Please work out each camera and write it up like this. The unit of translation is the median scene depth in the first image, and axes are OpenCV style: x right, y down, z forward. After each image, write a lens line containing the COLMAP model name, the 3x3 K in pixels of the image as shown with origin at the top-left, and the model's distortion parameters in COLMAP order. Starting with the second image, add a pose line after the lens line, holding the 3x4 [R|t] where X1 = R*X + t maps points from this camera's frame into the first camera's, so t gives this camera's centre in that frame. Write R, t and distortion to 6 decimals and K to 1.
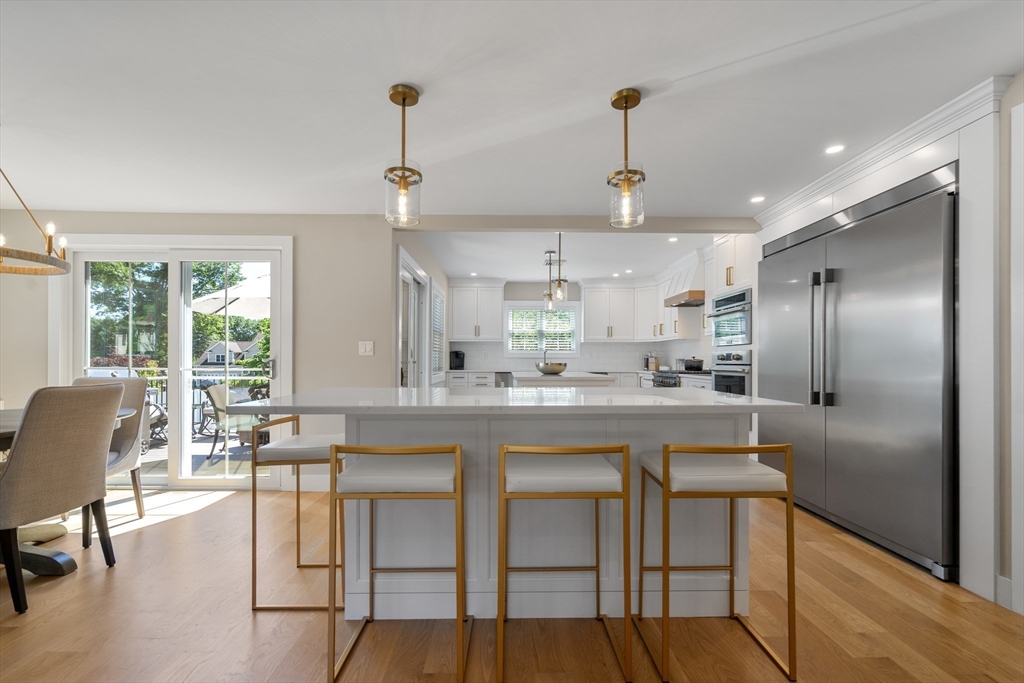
lens RADIAL K [[471.9, 0, 508.9], [0, 471.9, 360.3], [0, 0, 1]] dist [-0.005244, 0.002957]
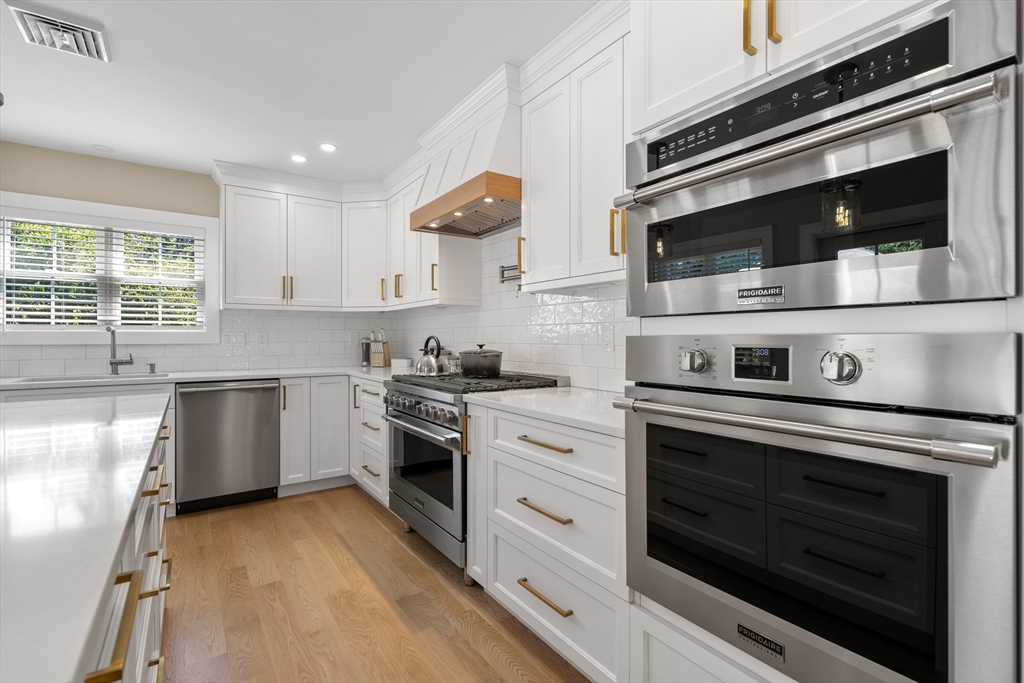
lens RADIAL K [[471.9, 0, 506.9], [0, 471.9, 338.4], [0, 0, 1]] dist [-0.005244, 0.002957]
pose [[0.830523, -0.005810, 0.556955, 0.200390], [0.004663, 0.999983, 0.003478, -0.016647], [-0.556965, -0.000291, 0.830536, 0.736419]]
